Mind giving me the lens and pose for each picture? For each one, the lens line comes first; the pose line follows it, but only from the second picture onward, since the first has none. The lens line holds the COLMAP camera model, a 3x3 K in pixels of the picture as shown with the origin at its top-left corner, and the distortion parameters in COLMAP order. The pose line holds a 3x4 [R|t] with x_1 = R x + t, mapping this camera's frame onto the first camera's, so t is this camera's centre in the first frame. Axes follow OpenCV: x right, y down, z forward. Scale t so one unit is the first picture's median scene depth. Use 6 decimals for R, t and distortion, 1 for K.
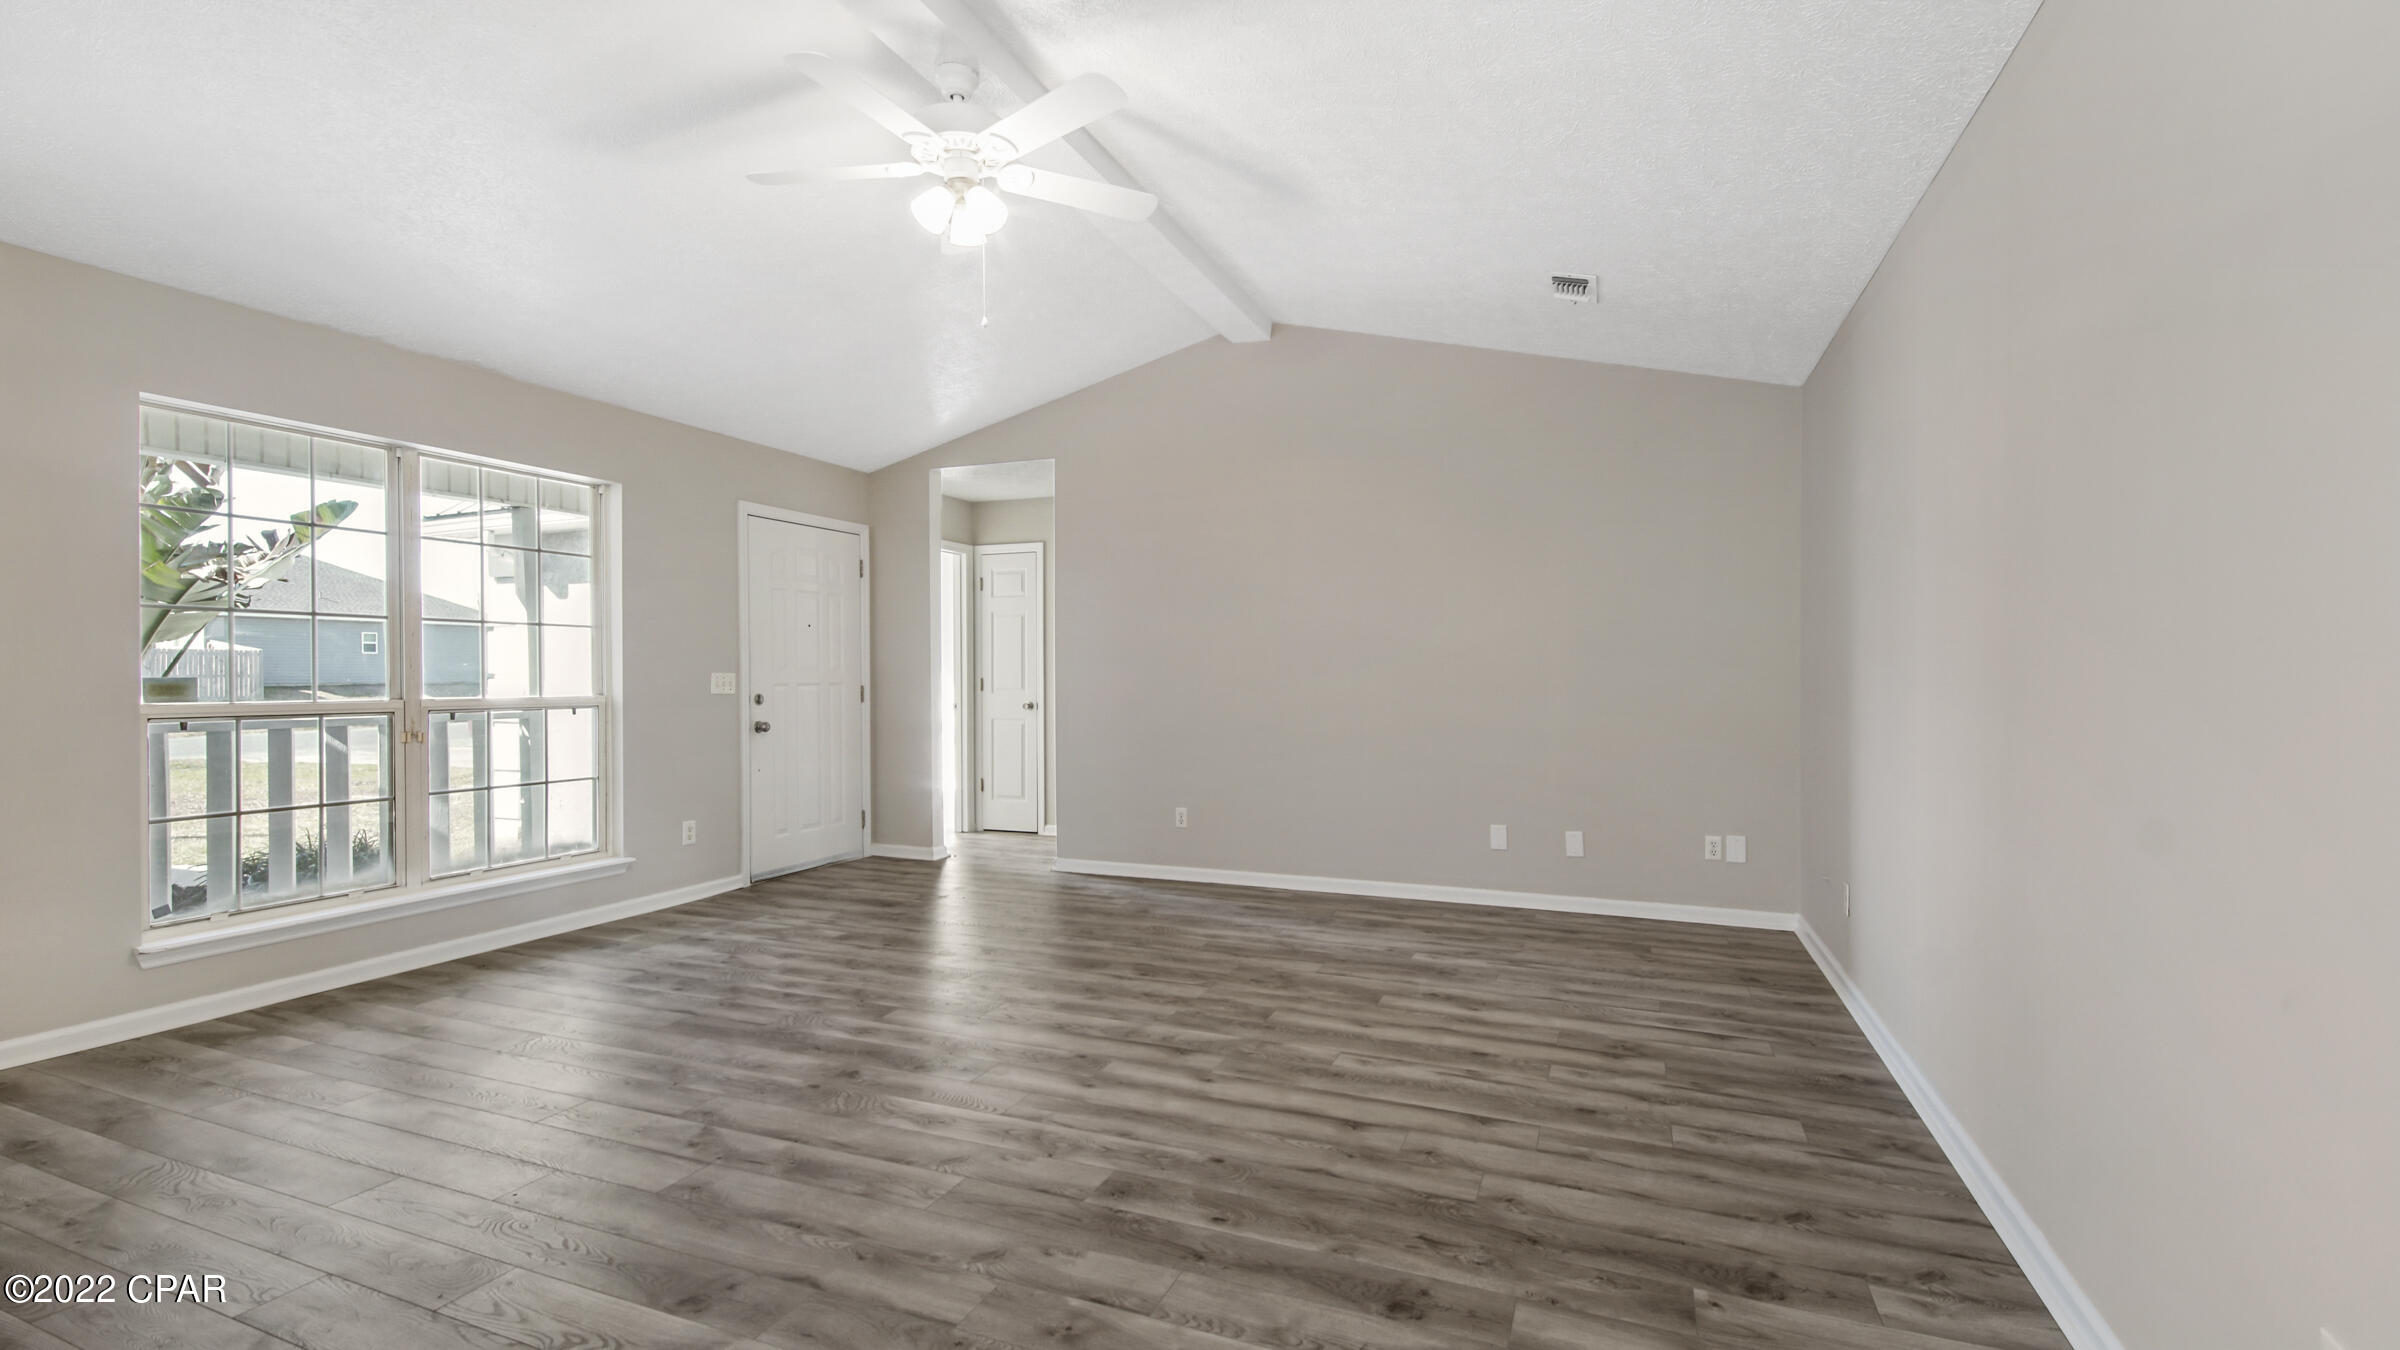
lens RADIAL K [[1072.4, 0, 1189.3], [0, 1072.4, 680.5], [0, 0, 1]] dist [0.019872, -0.016330]
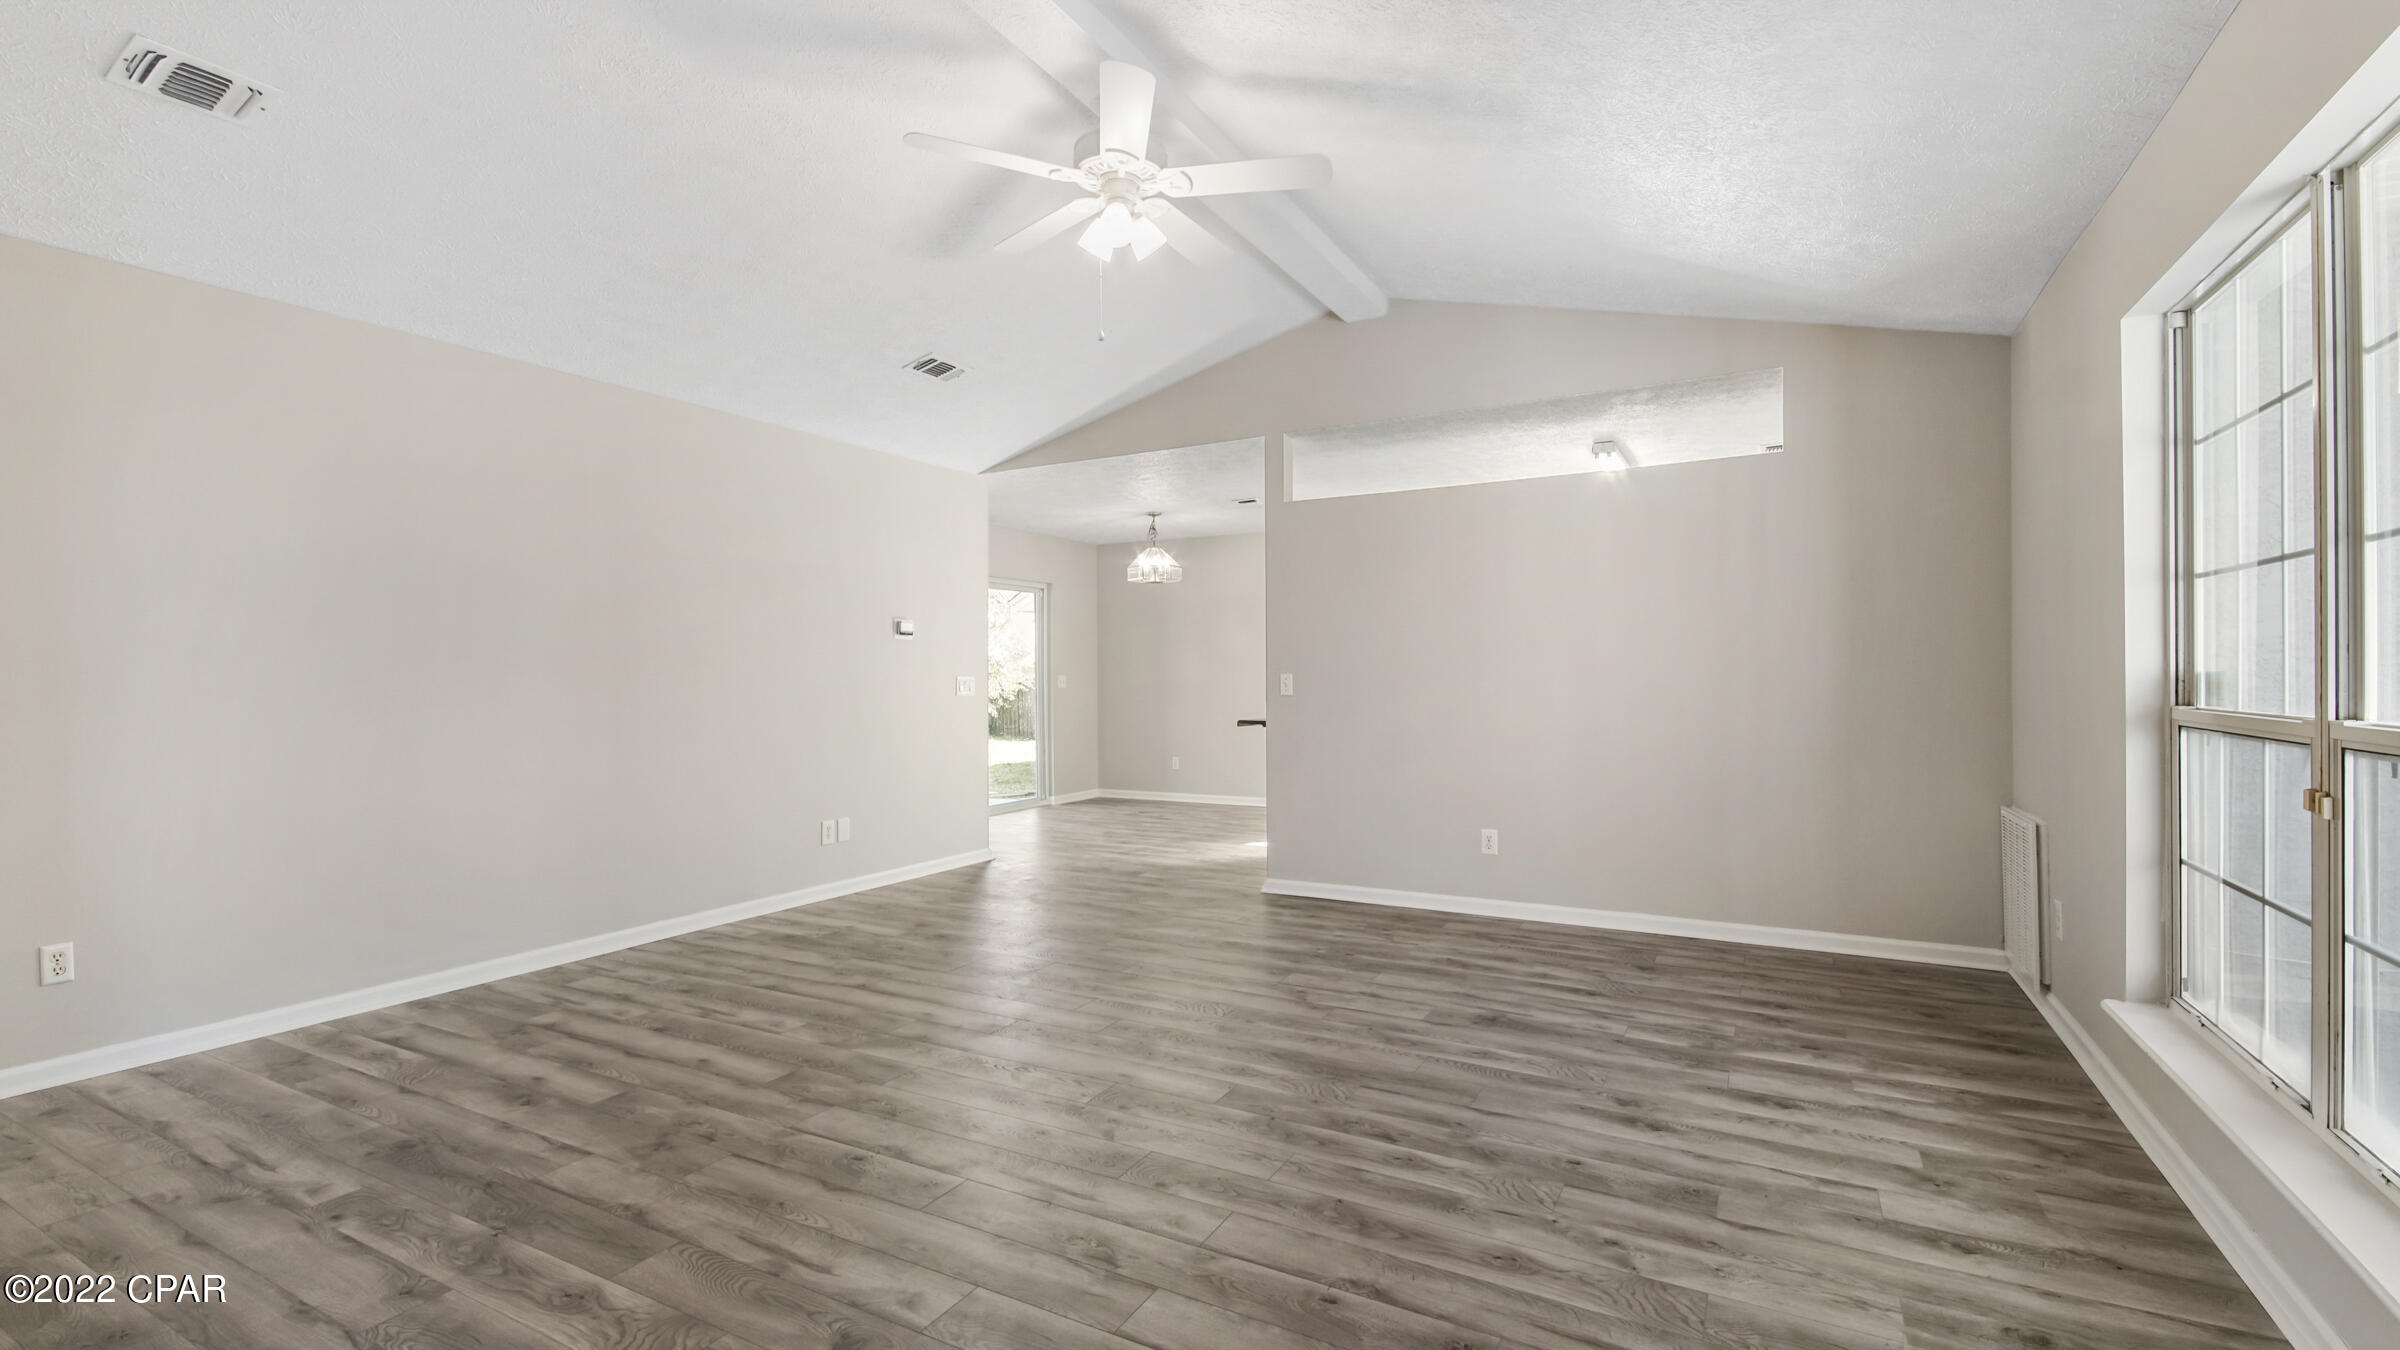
lens RADIAL K [[1072.4, 0, 1186.5], [0, 1072.4, 685.2], [0, 0, 1]] dist [0.019872, -0.016330]
pose [[-0.993252, 0.005575, 0.115840, -0.357779], [0.007039, 0.999900, 0.012234, -0.010045], [-0.115761, 0.012967, -0.993193, 1.866196]]
